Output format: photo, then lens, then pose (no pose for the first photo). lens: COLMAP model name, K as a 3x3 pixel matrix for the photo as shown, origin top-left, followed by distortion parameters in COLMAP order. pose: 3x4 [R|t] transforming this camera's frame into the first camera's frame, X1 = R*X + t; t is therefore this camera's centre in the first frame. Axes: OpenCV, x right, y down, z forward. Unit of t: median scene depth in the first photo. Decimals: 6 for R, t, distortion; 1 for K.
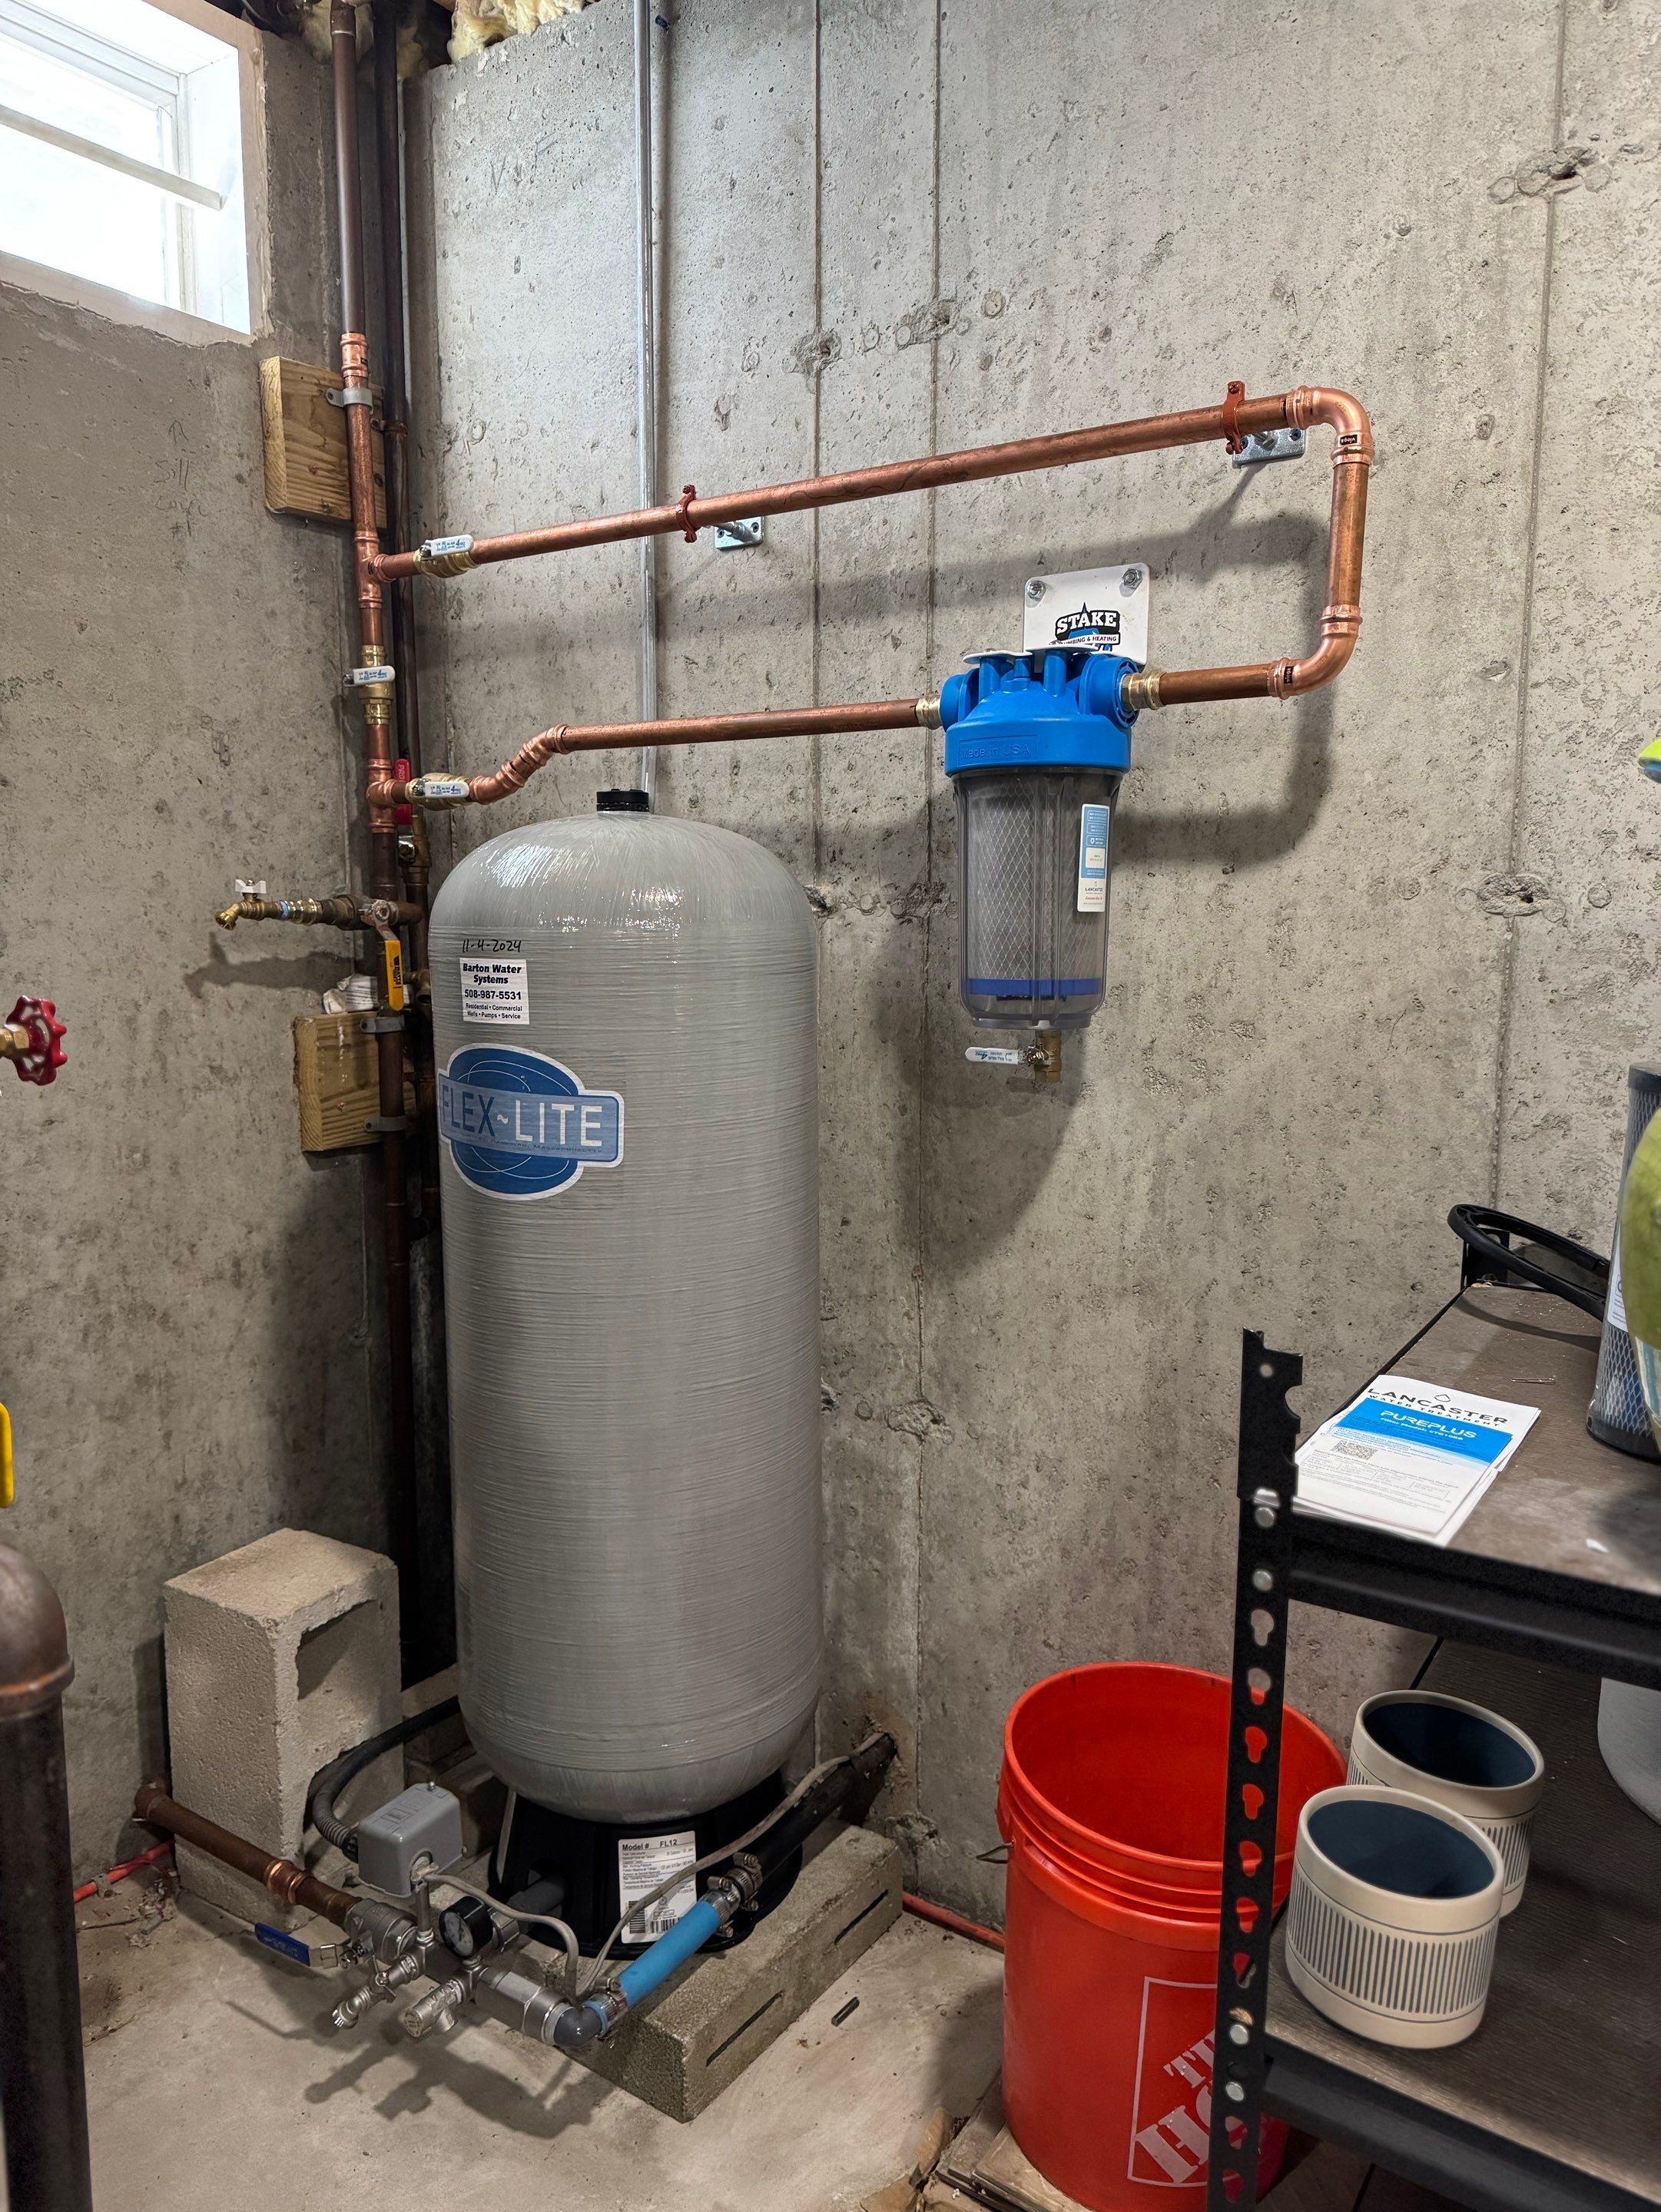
lens RADIAL K [[1520.9, 0, 830.5], [0, 1520.9, 1106.0], [0, 0, 1]] dist [0.134900, -0.233819]
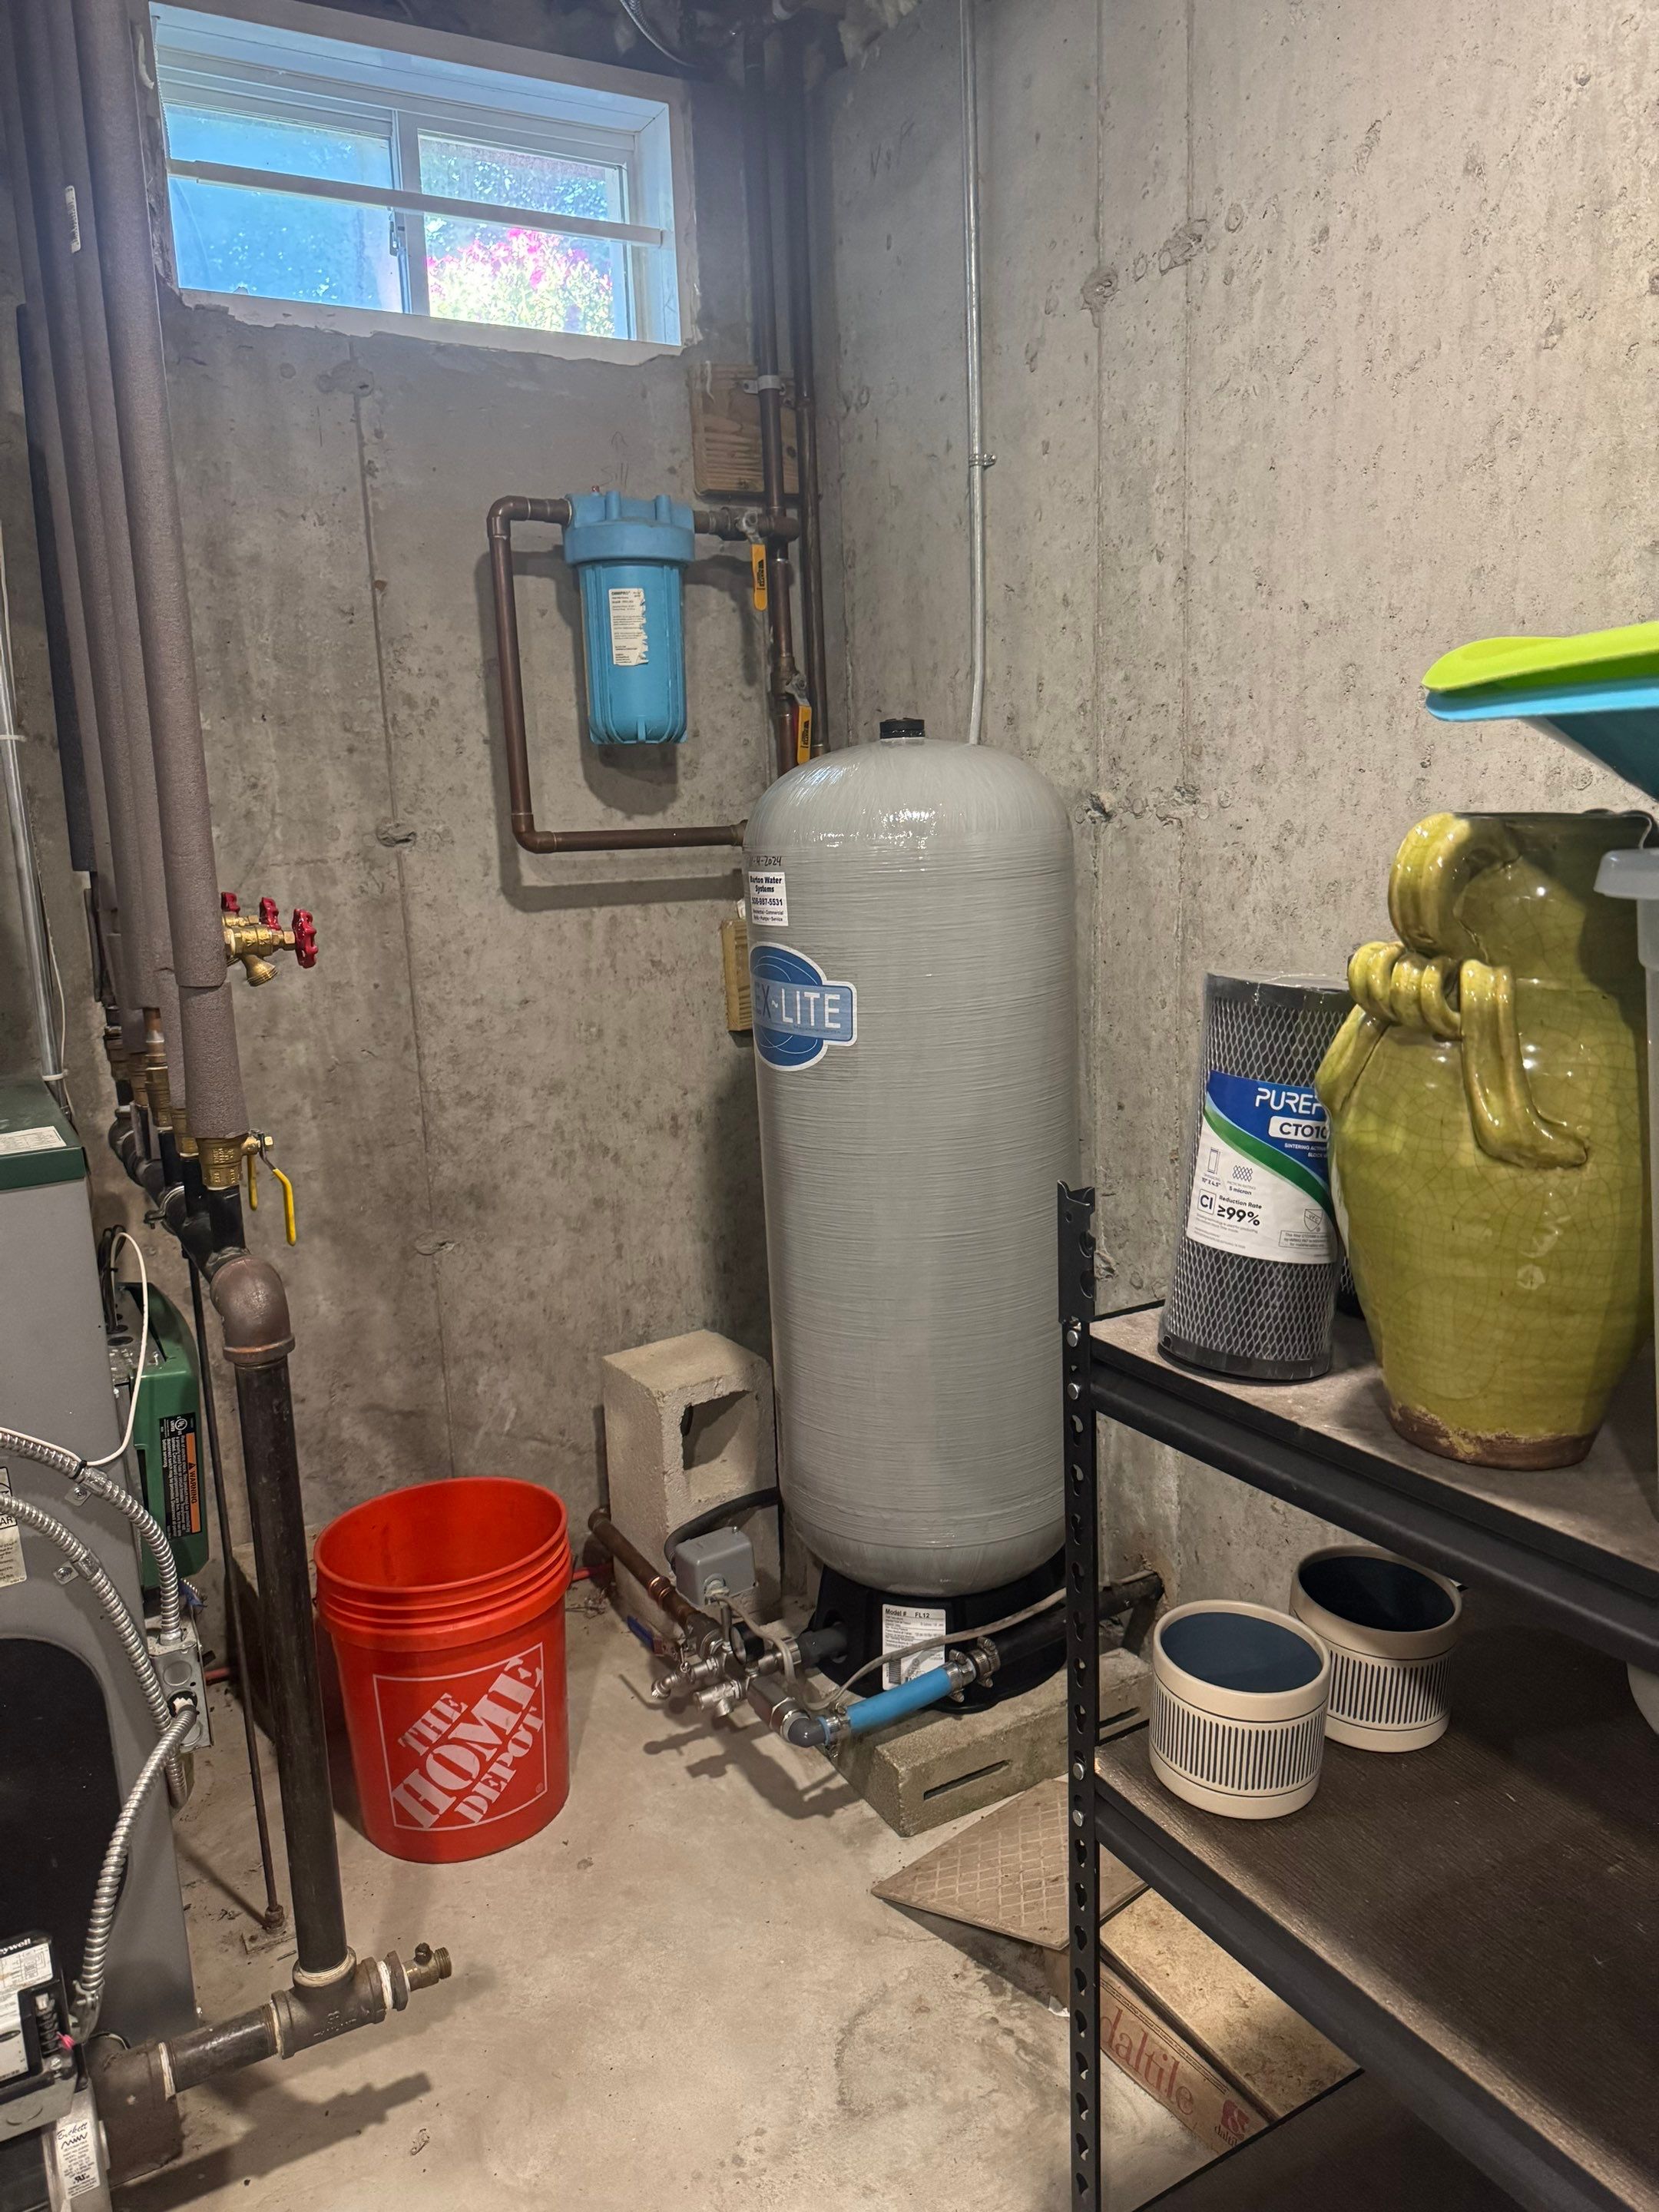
lens RADIAL K [[1549.7, 0, 848.5], [0, 1549.7, 1110.2], [0, 0, 1]] dist [0.069382, -0.101502]
pose [[0.899263, 0.045809, -0.435003, 0.333476], [-0.015536, 0.997218, 0.072899, 0.001649], [0.437132, -0.058797, 0.897473, -0.076381]]
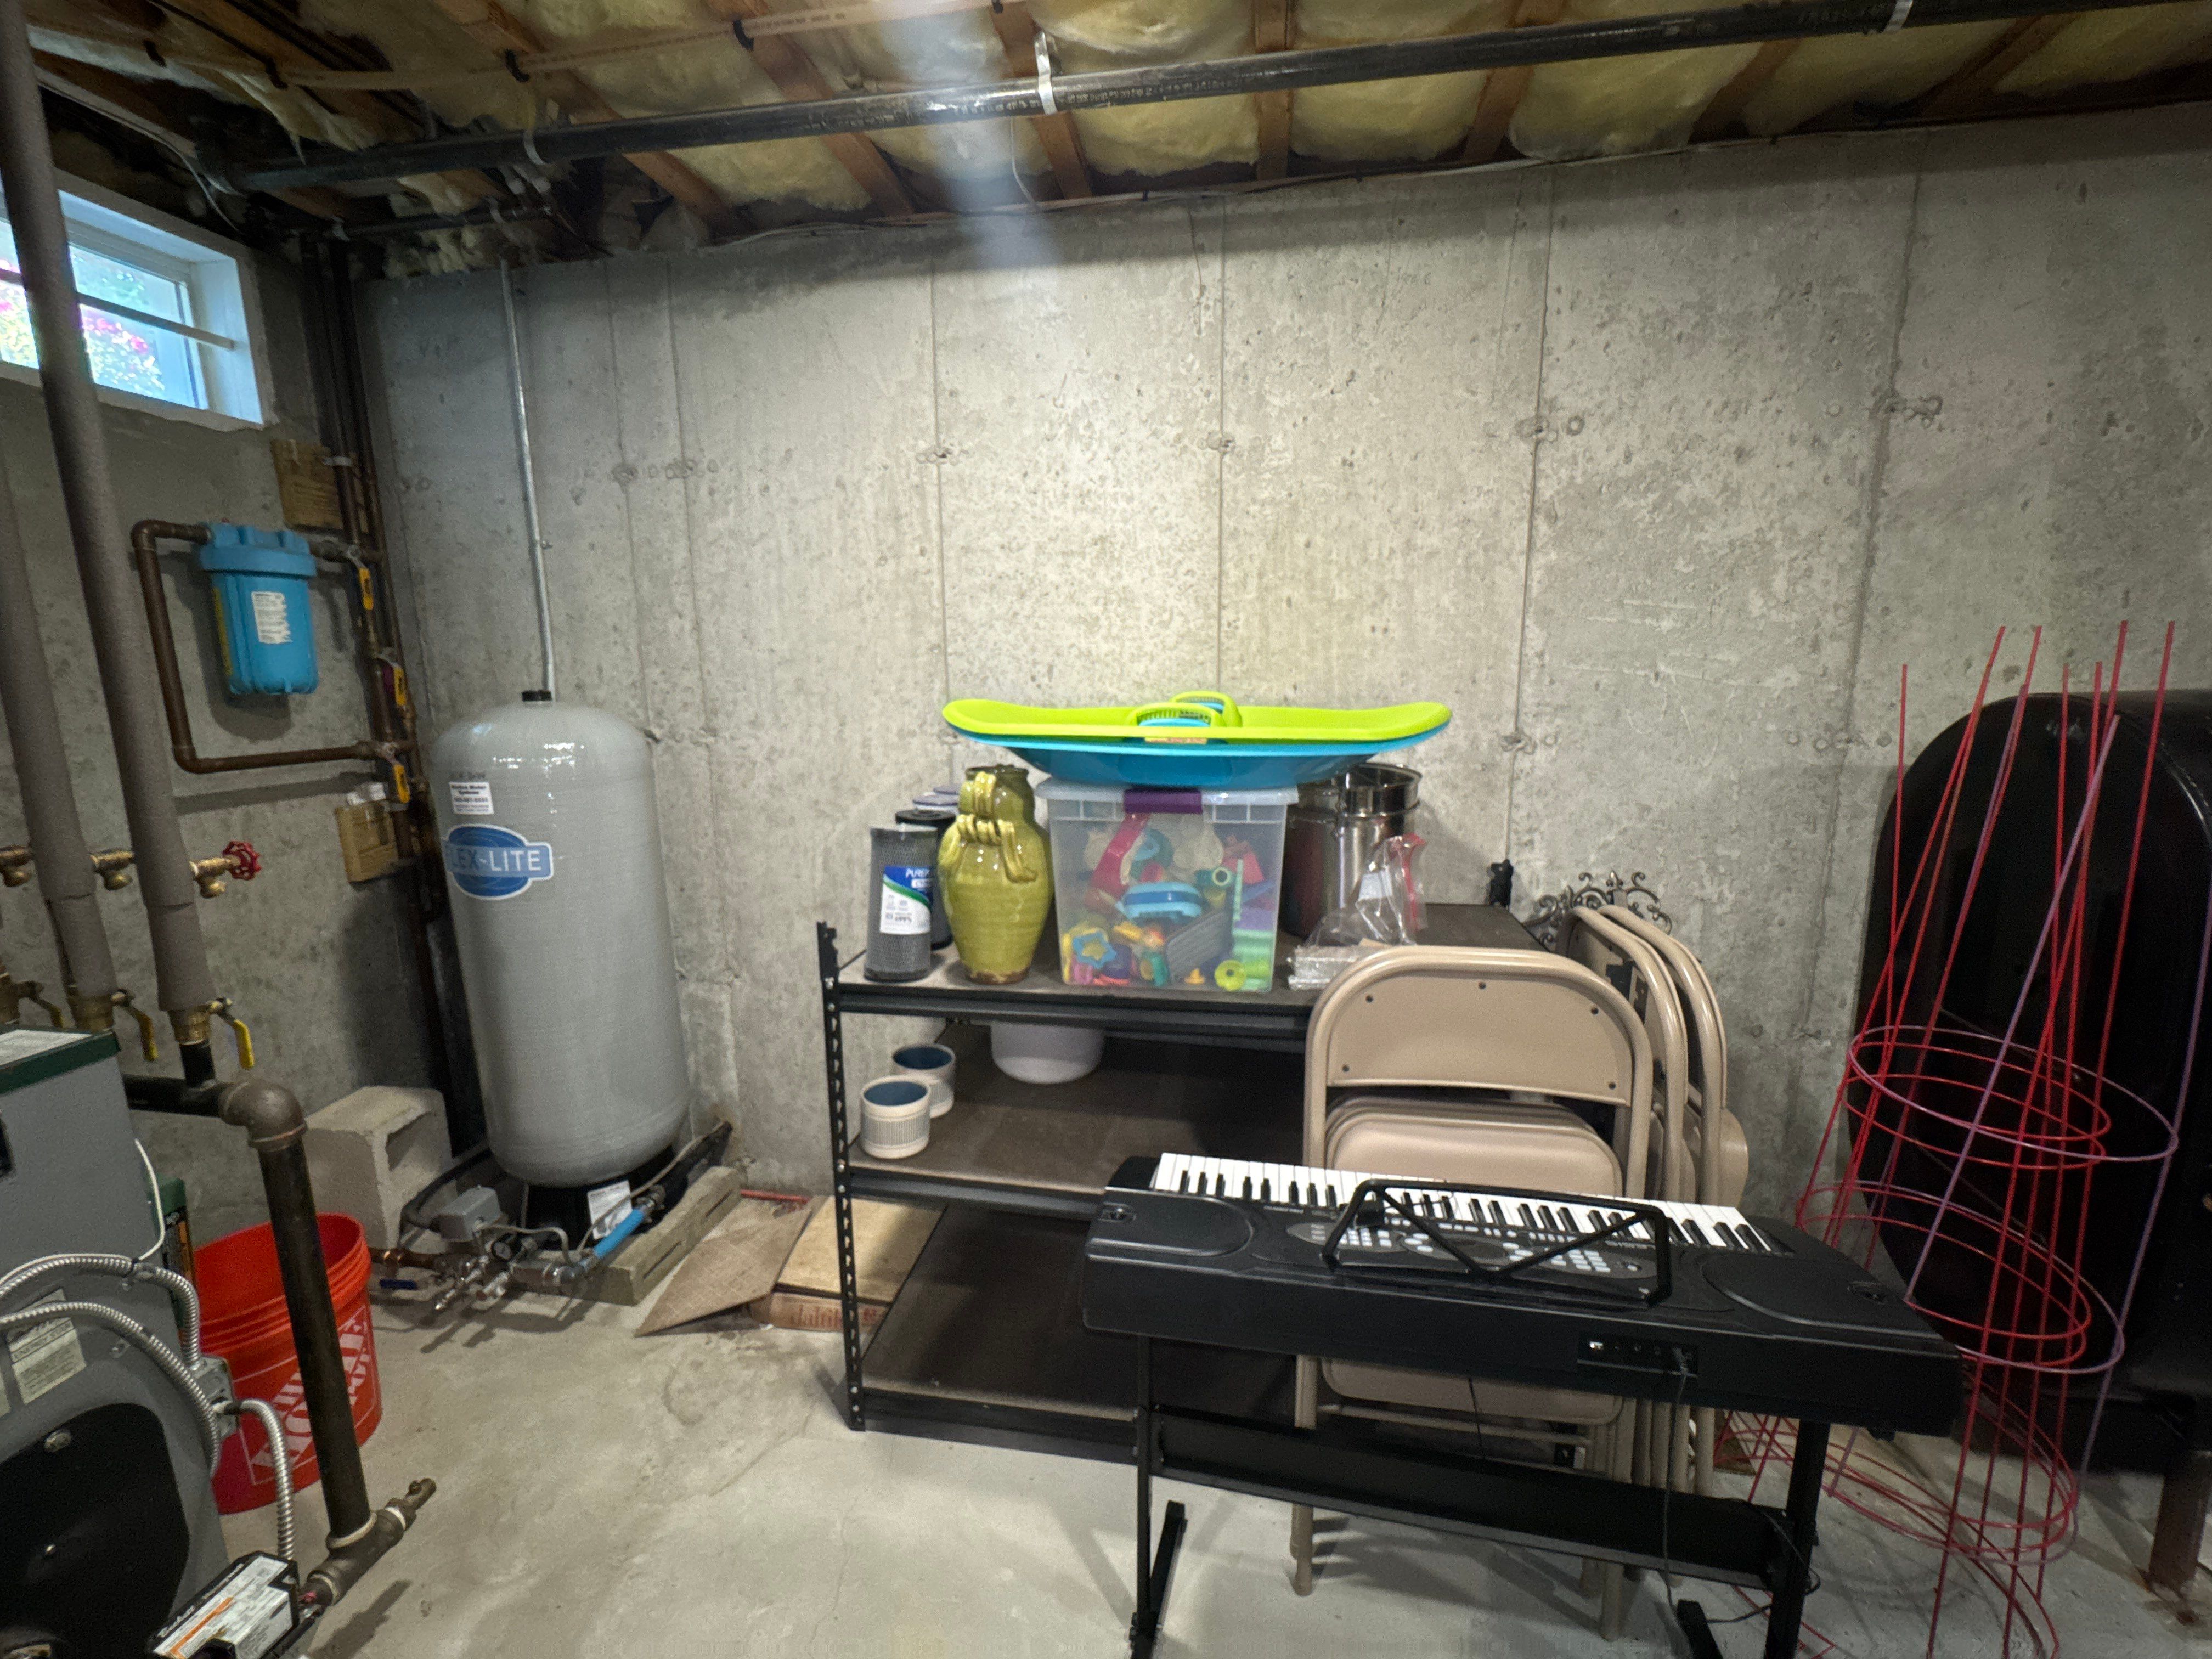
lens RADIAL K [[881.9, 0, 1108.8], [0, 881.9, 830.4], [0, 0, 1]] dist [-0.004368, -0.000246]
pose [[0.908553, -0.084946, 0.409043, 0.057607], [0.064470, 0.995890, 0.063617, -0.046138], [-0.412766, -0.031429, 0.910295, -0.353320]]
